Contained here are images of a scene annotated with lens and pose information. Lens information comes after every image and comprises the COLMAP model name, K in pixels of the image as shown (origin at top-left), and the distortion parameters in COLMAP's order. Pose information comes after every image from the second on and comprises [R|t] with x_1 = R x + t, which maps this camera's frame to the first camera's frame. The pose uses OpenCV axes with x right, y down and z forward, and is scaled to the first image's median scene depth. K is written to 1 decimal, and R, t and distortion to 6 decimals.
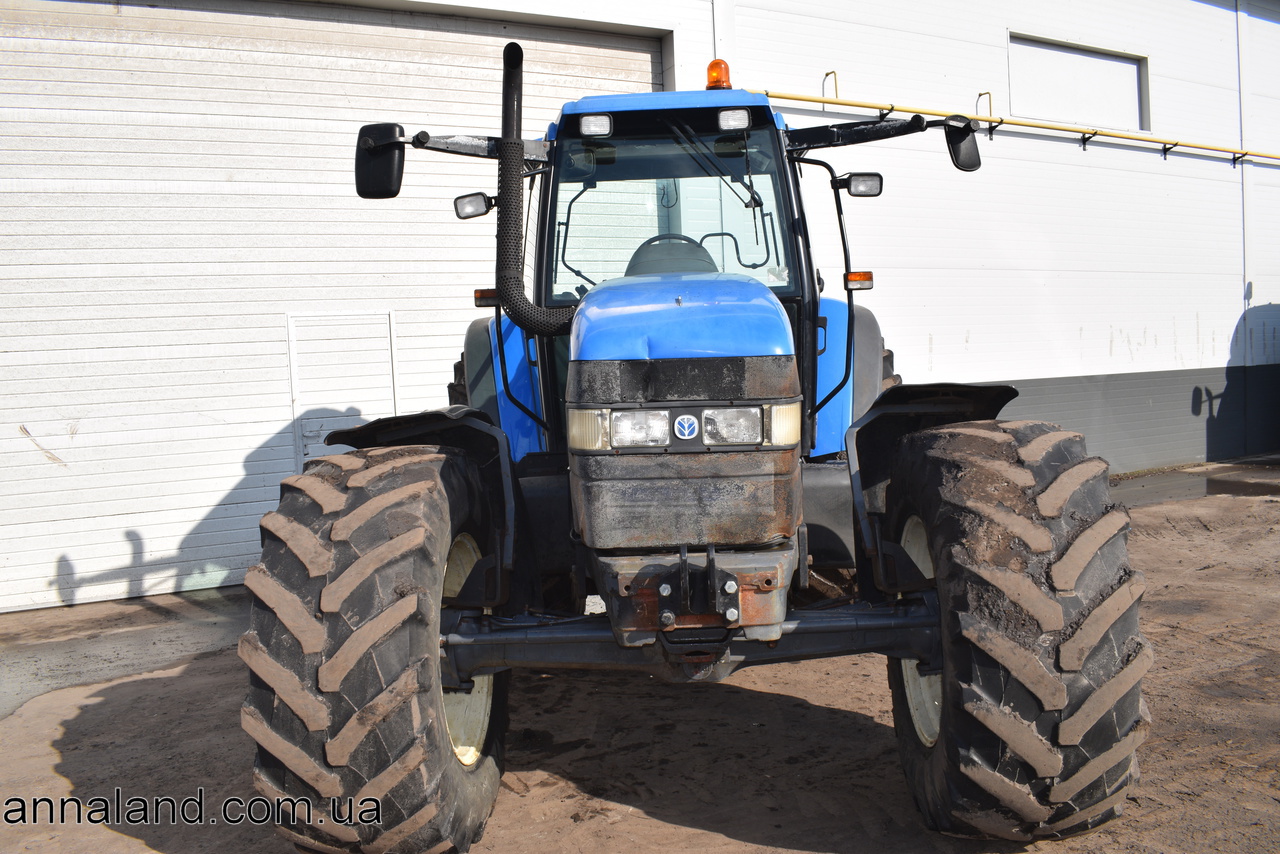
lens RADIAL K [[1009.1, 0, 640.0], [0, 1009.1, 427.0], [0, 0, 1]] dist [-0.092409, 0.011141]
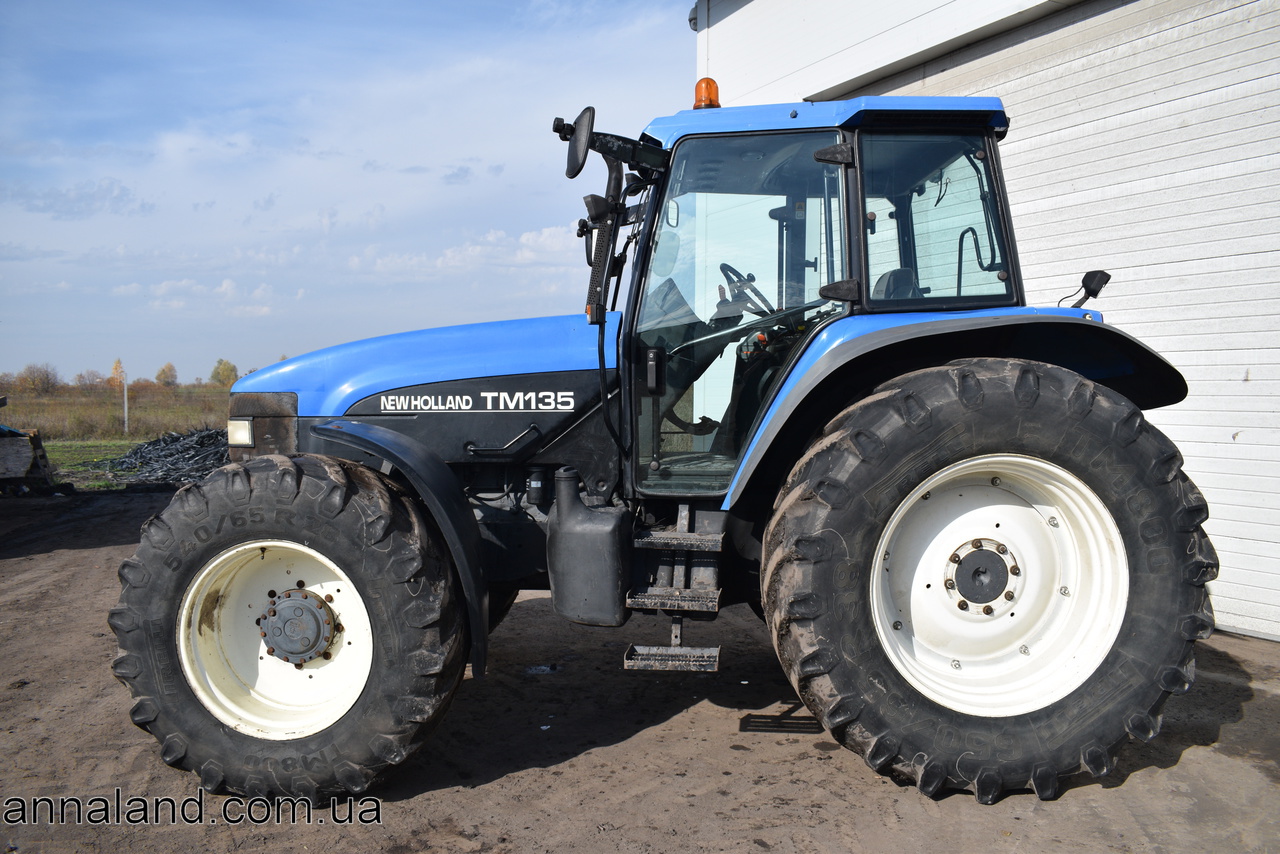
lens RADIAL K [[999.6, 0, 640.0], [0, 999.6, 429.3], [0, 0, 1]] dist [-0.097652, 0.017432]
pose [[0.023433, 0.080688, -0.996464, 1.152178], [-0.066367, 0.994664, 0.078982, -0.116992], [0.997520, 0.064281, 0.028663, 1.029441]]
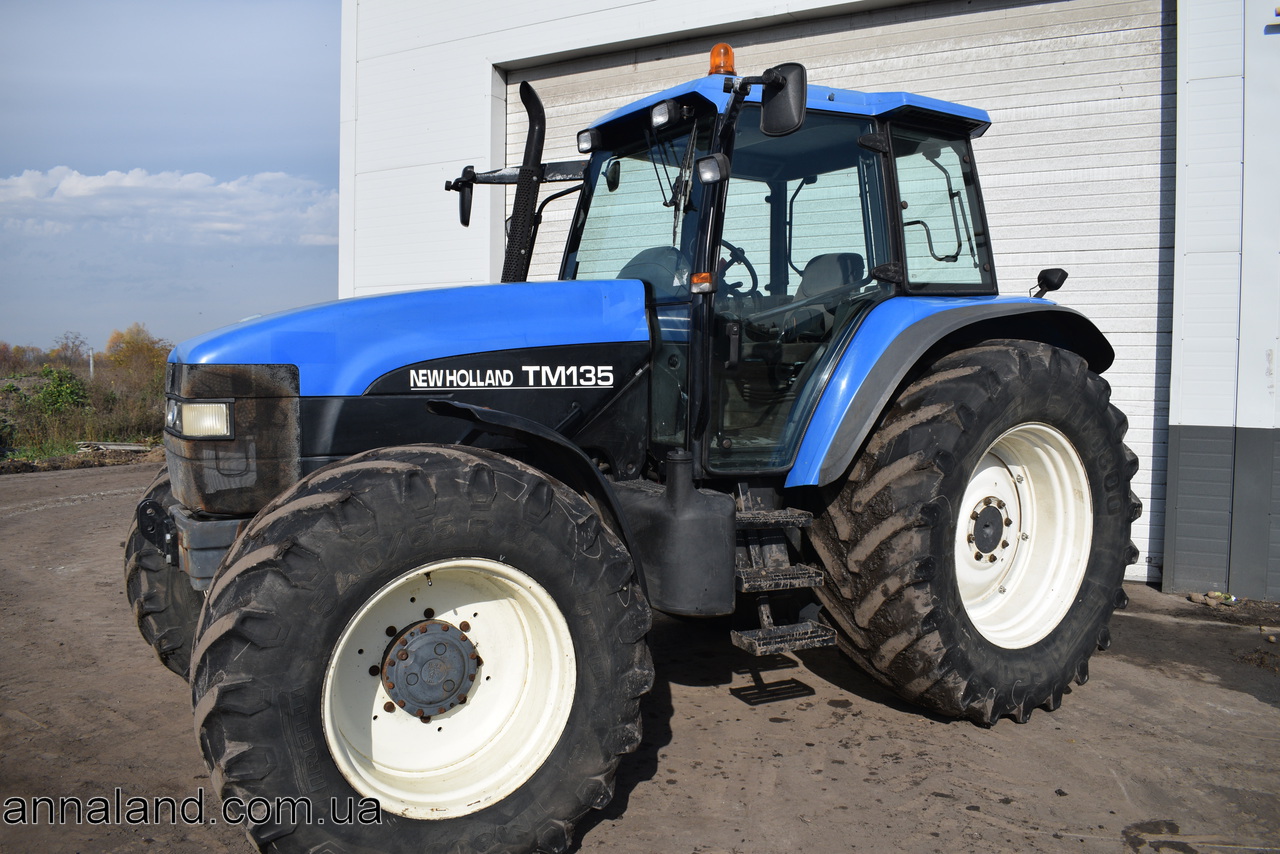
lens RADIAL K [[999.6, 0, 640.0], [0, 999.6, 429.3], [0, 0, 1]] dist [-0.097652, 0.017432]
pose [[0.561676, 0.097211, -0.821626, 0.905791], [-0.084238, 0.994632, 0.060095, -0.068528], [0.823058, 0.035458, 0.566850, 0.478536]]
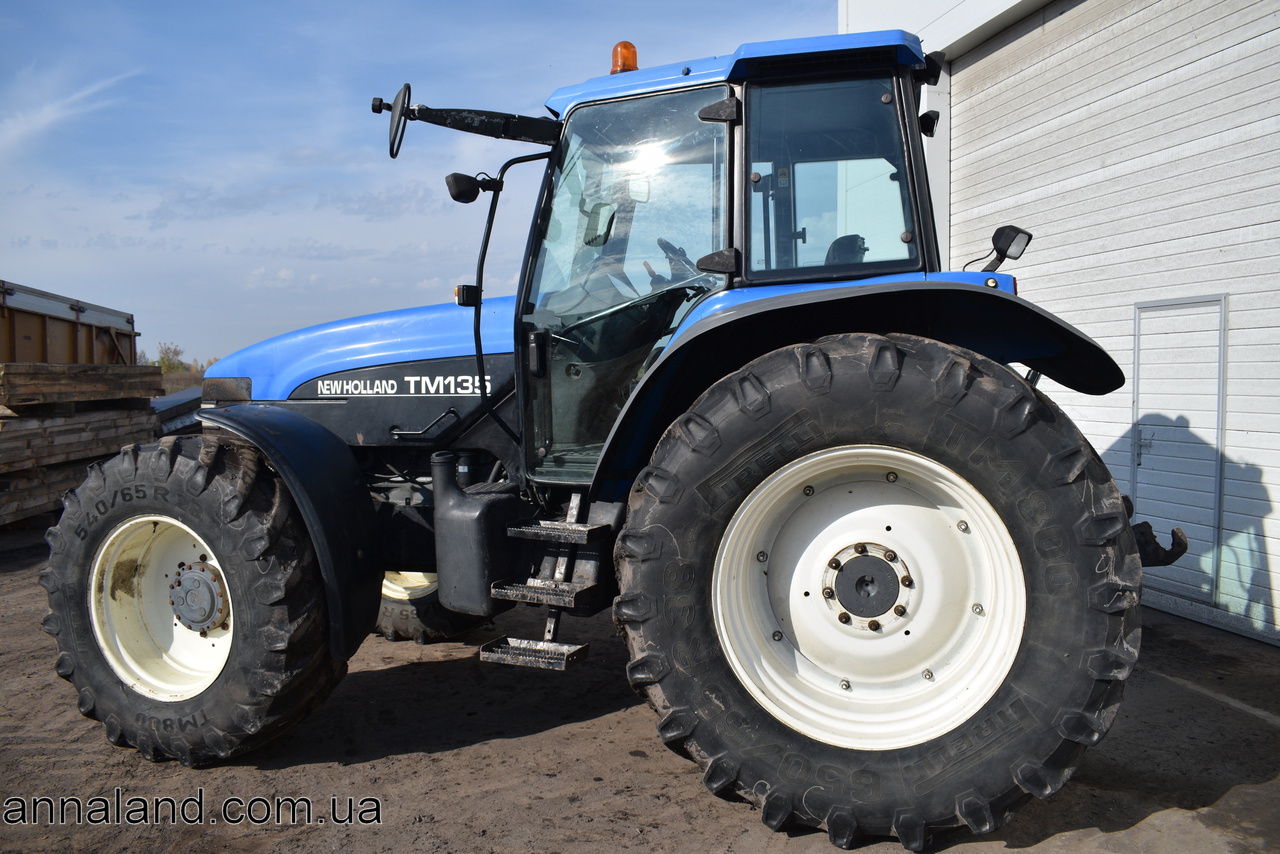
lens RADIAL K [[999.6, 0, 640.0], [0, 999.6, 429.3], [0, 0, 1]] dist [-0.097652, 0.017432]
pose [[-0.246849, 0.092871, -0.964593, 1.061610], [-0.049182, 0.992914, 0.108184, -0.132417], [0.967805, 0.074146, -0.240532, 1.384237]]
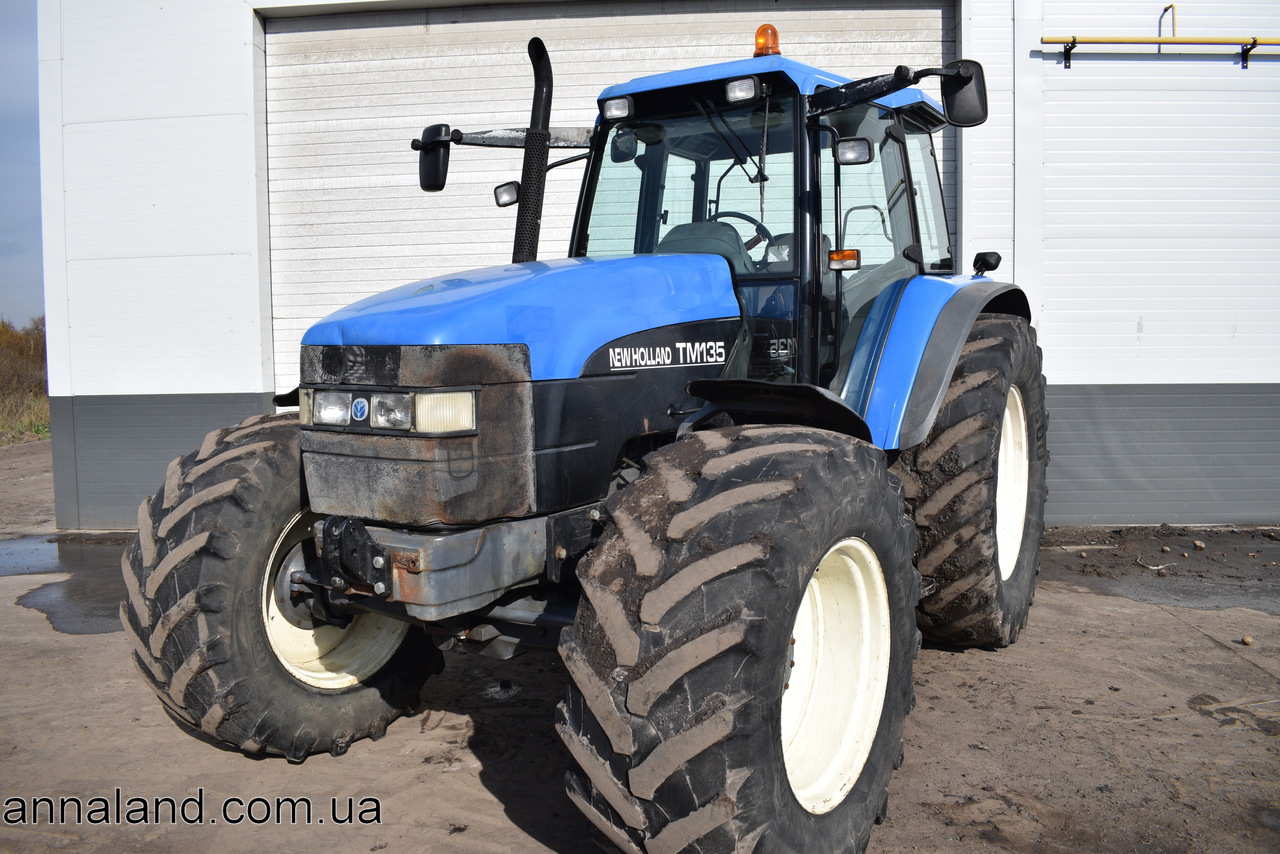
lens RADIAL K [[999.6, 0, 640.0], [0, 999.6, 429.3], [0, 0, 1]] dist [-0.097652, 0.017432]
pose [[0.862302, 0.074283, -0.500916, 0.517216], [-0.056629, 0.997123, 0.050384, -0.030320], [0.503217, -0.015080, 0.864028, 0.145617]]
